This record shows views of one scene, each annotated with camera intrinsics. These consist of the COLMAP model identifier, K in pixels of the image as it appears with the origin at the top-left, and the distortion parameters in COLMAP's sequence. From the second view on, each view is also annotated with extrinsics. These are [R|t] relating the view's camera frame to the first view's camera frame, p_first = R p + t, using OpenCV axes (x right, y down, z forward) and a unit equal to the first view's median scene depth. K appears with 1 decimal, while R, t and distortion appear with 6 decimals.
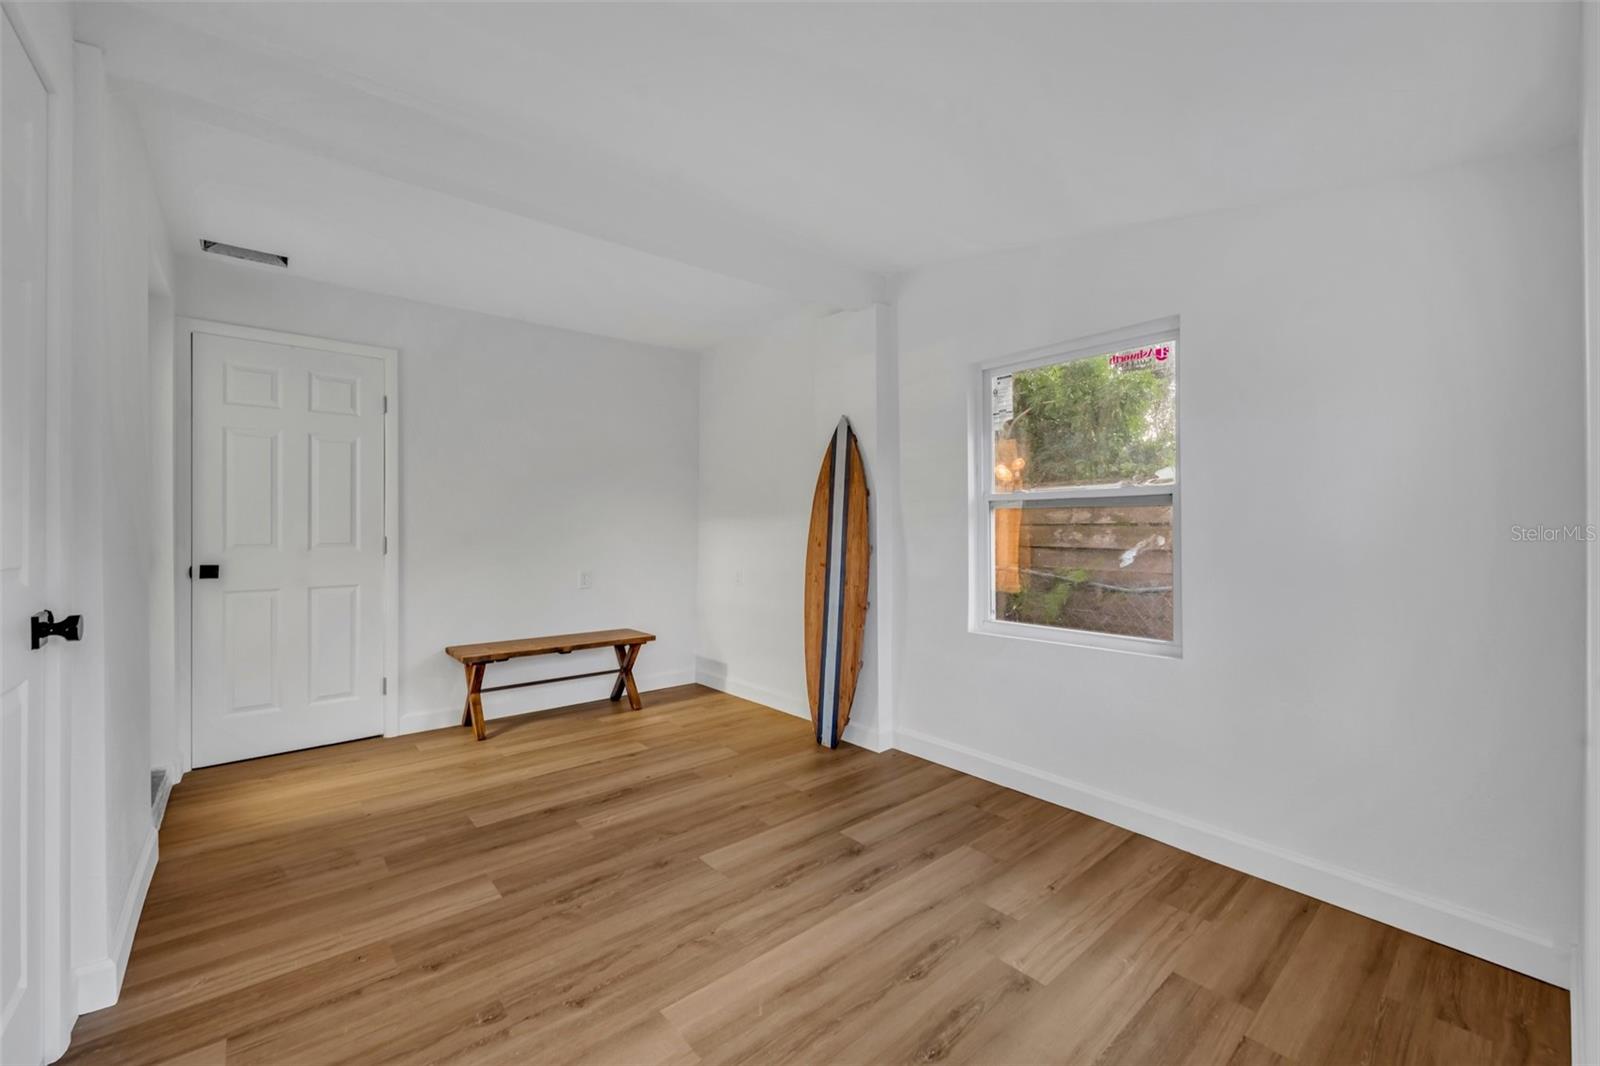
lens RADIAL K [[638.7, 0, 796.4], [0, 638.7, 527.4], [0, 0, 1]] dist [0.002655, 0.000229]
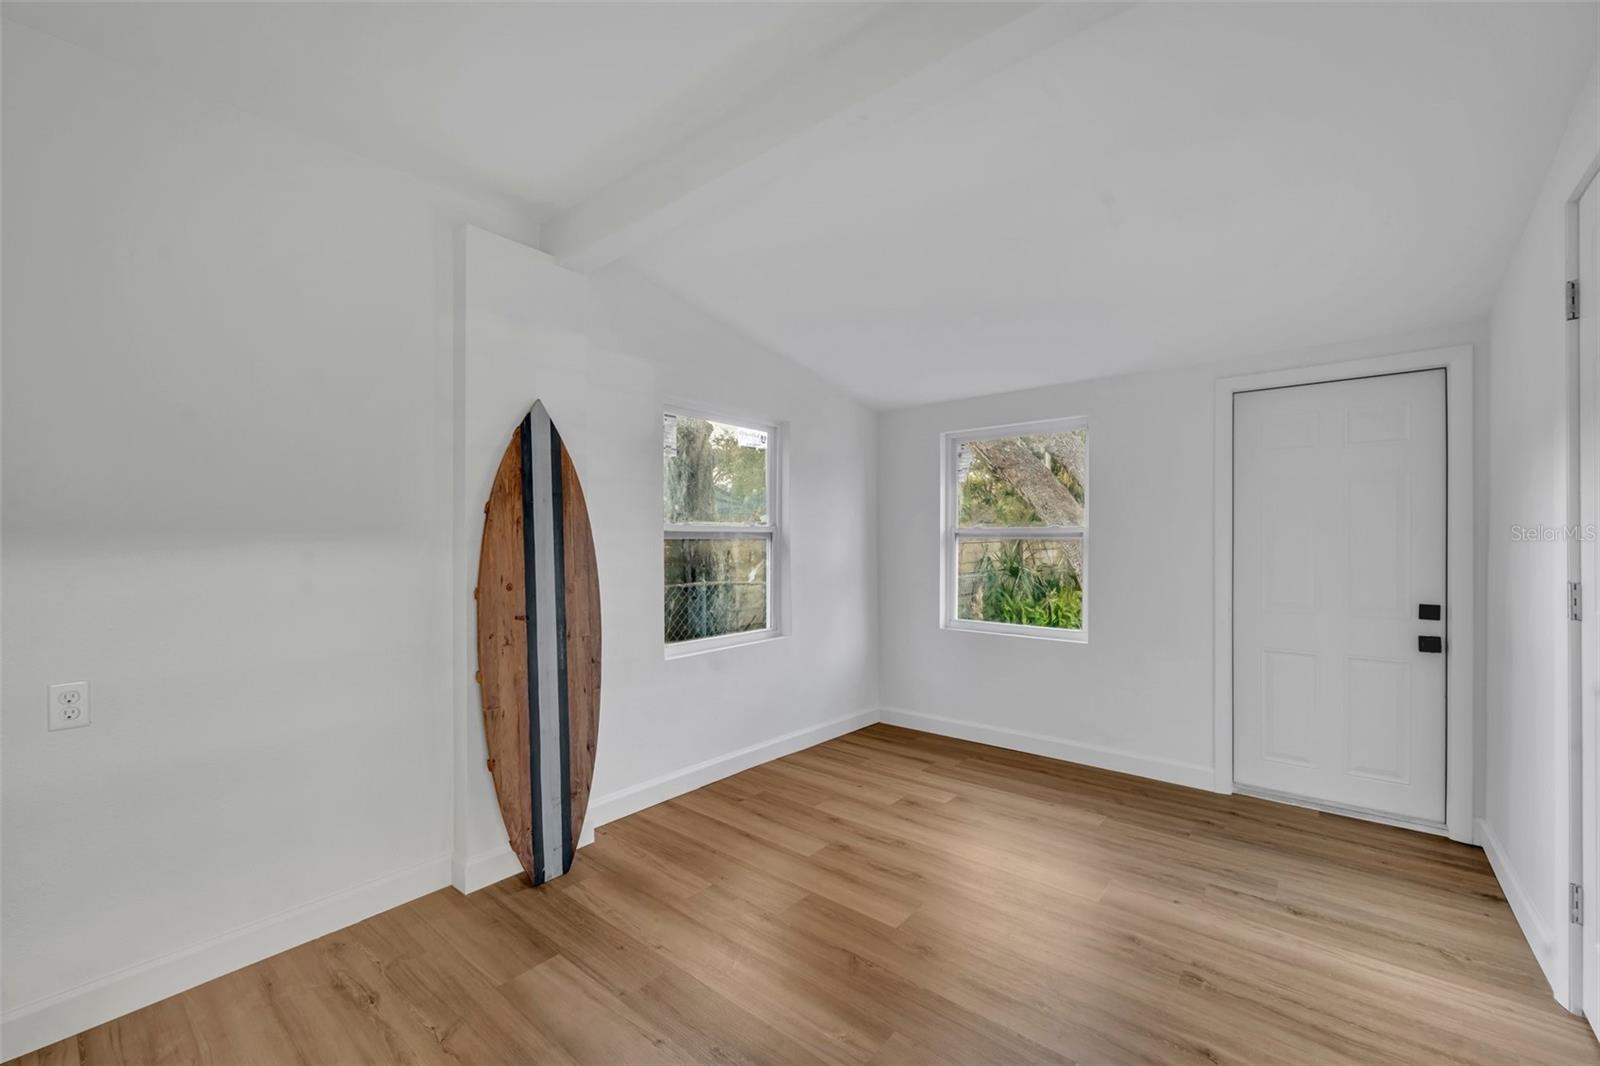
lens RADIAL K [[638.7, 0, 796.5], [0, 638.7, 544.6], [0, 0, 1]] dist [0.002655, 0.000229]
pose [[-0.171199, -0.000649, 0.985236, -0.918490], [-0.001409, 0.999999, 0.000414, -0.024105], [-0.985236, -0.001318, -0.171199, 1.168038]]
